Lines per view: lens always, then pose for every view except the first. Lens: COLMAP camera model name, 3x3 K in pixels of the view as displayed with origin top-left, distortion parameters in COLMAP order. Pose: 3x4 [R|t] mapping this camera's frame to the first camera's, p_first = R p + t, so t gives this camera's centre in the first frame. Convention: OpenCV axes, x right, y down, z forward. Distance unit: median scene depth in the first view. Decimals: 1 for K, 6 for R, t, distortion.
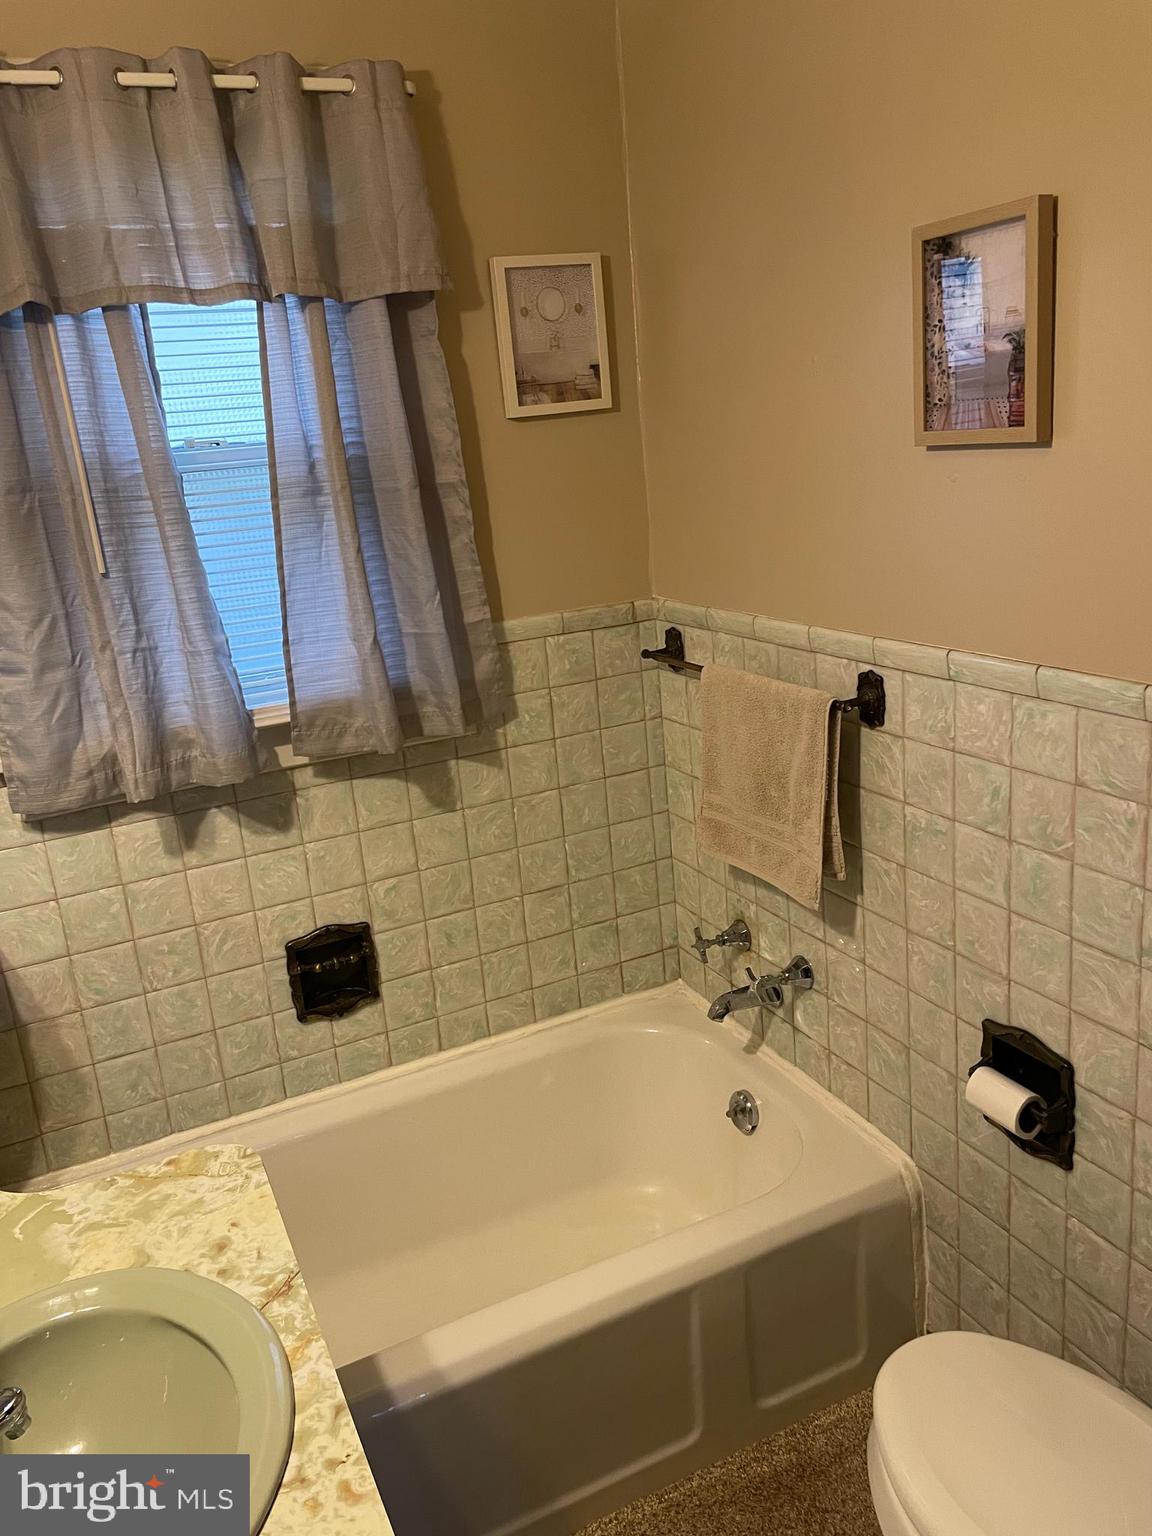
lens RADIAL K [[1160.9, 0, 570.7], [0, 1160.9, 753.2], [0, 0, 1]] dist [0.095182, -0.120592]
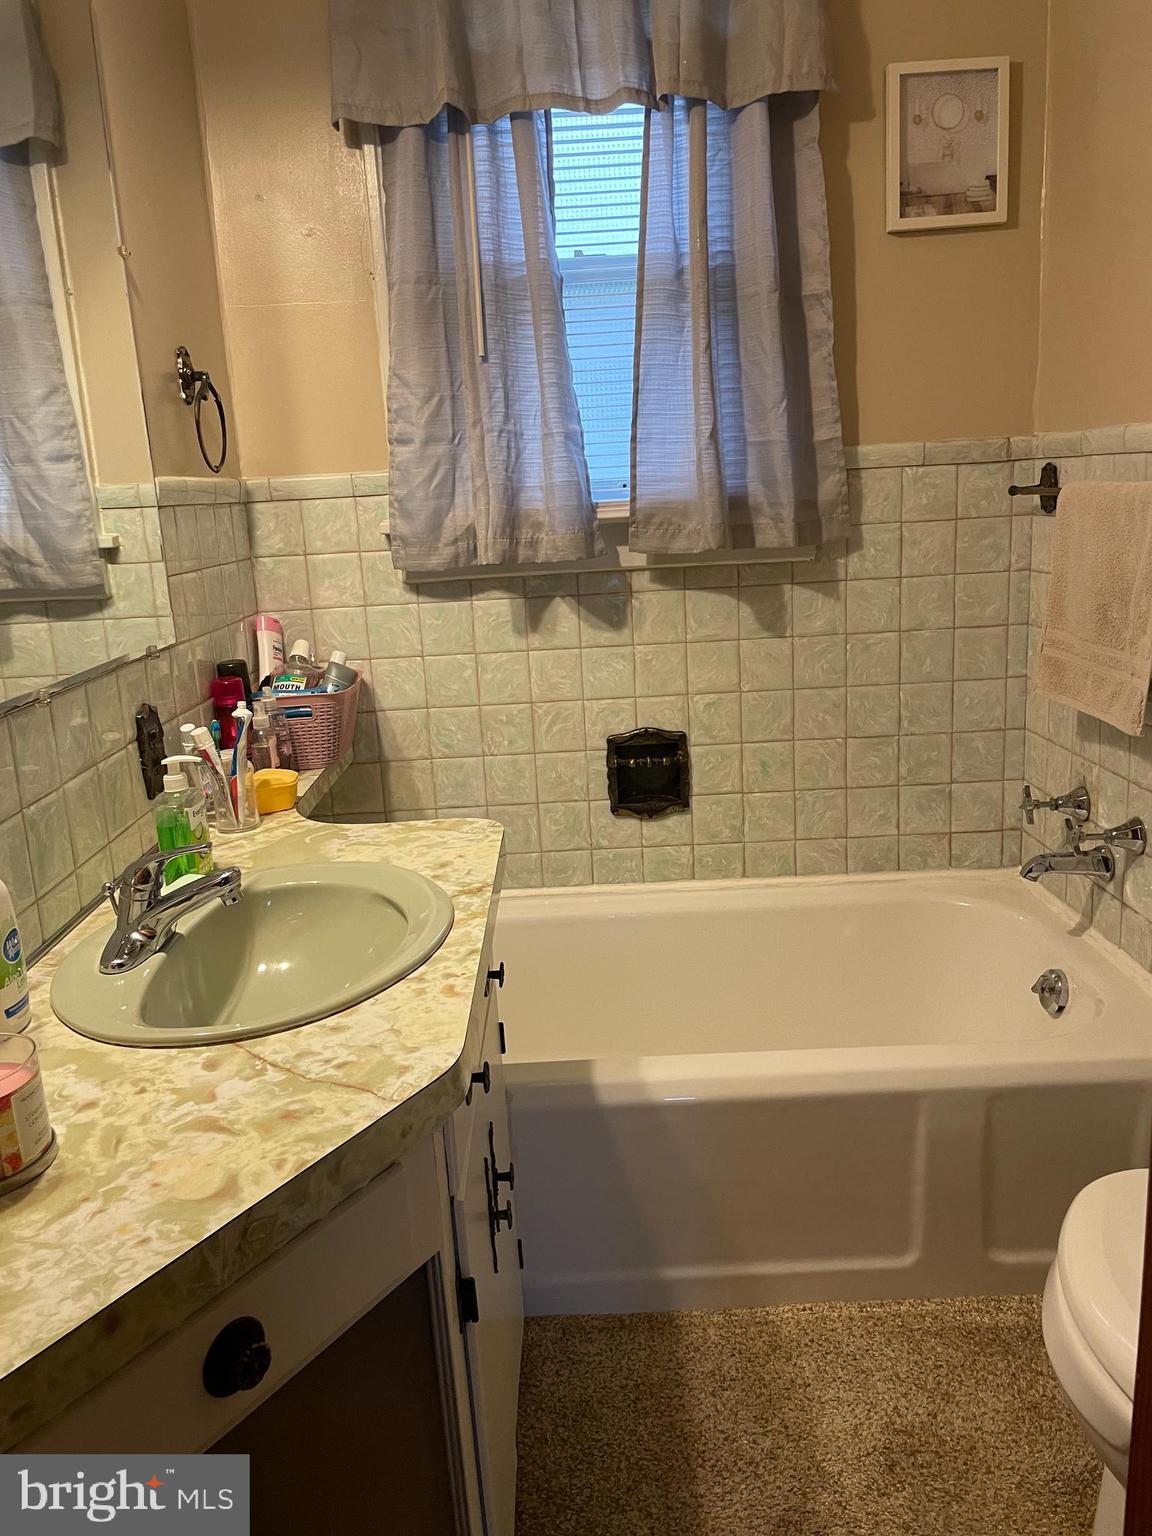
lens RADIAL K [[1160.9, 0, 570.7], [0, 1160.9, 759.3], [0, 0, 1]] dist [0.095182, -0.120592]
pose [[0.906982, 0.128900, -0.400960, 0.165971], [-0.136859, 0.990551, 0.008863, 0.187422], [0.398314, 0.046836, 0.916053, 0.005479]]
